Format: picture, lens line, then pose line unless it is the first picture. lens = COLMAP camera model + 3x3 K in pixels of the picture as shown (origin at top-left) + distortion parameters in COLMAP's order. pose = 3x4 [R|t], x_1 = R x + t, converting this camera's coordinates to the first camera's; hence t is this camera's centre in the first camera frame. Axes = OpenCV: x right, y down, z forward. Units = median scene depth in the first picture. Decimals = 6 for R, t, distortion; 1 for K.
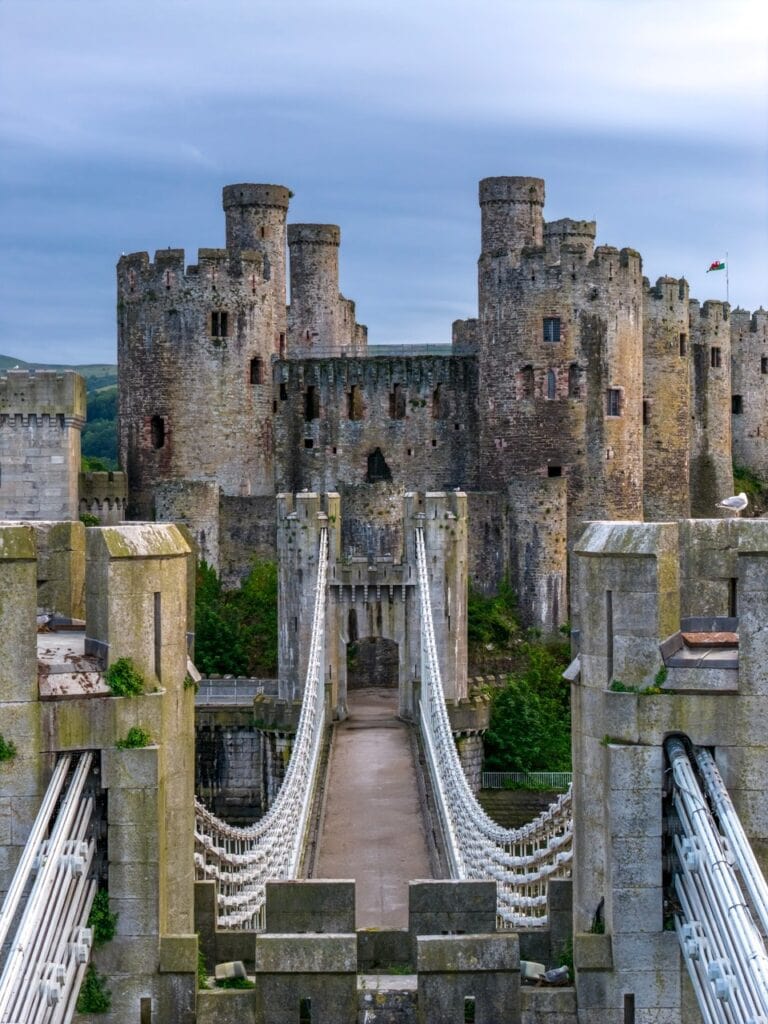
lens RADIAL K [[2067.0, 0, 384.0], [0, 2067.0, 512.0], [0, 0, 1]] dist [0.000307, -0.029730]
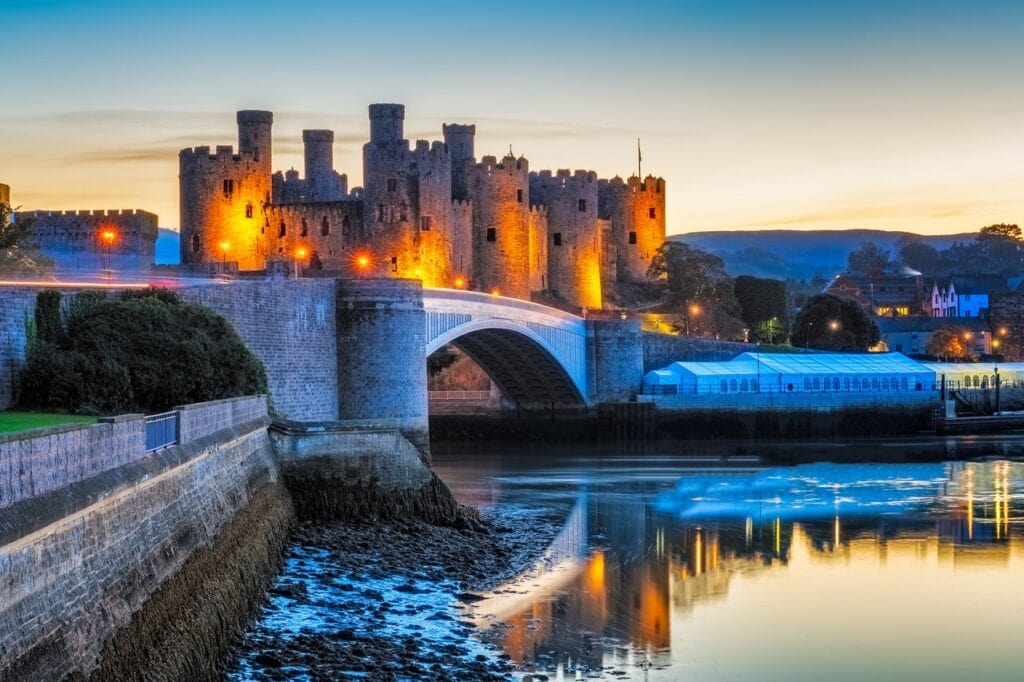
lens RADIAL K [[2043.3, 0, 512.0], [0, 2043.3, 341.0], [0, 0, 1]] dist [-0.033462, -0.069195]
pose [[0.991389, -0.007118, -0.130757, 0.416635], [0.003264, 0.999555, -0.029662, 0.105732], [0.130910, 0.028980, 0.990971, -0.799023]]
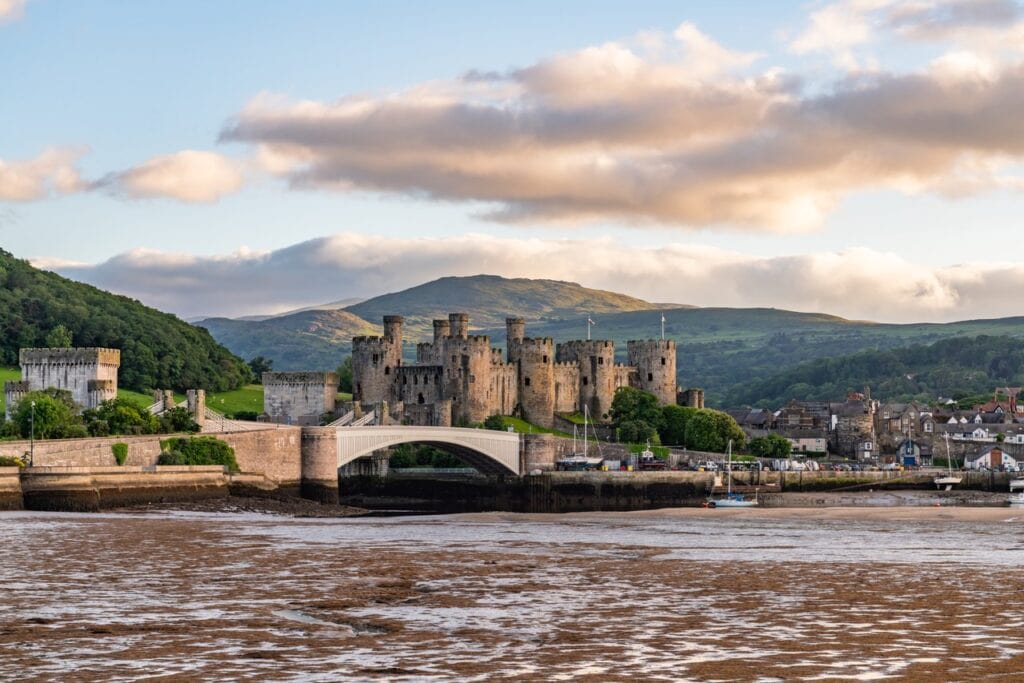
lens RADIAL K [[2583.1, 0, 512.0], [0, 2583.1, 341.5], [0, 0, 1]] dist [0.064890, 0.187575]
pose [[0.934740, -0.010649, -0.355172, 1.683623], [-0.010225, 0.998331, -0.056843, 0.128064], [0.355185, 0.056765, 0.933071, -2.988099]]
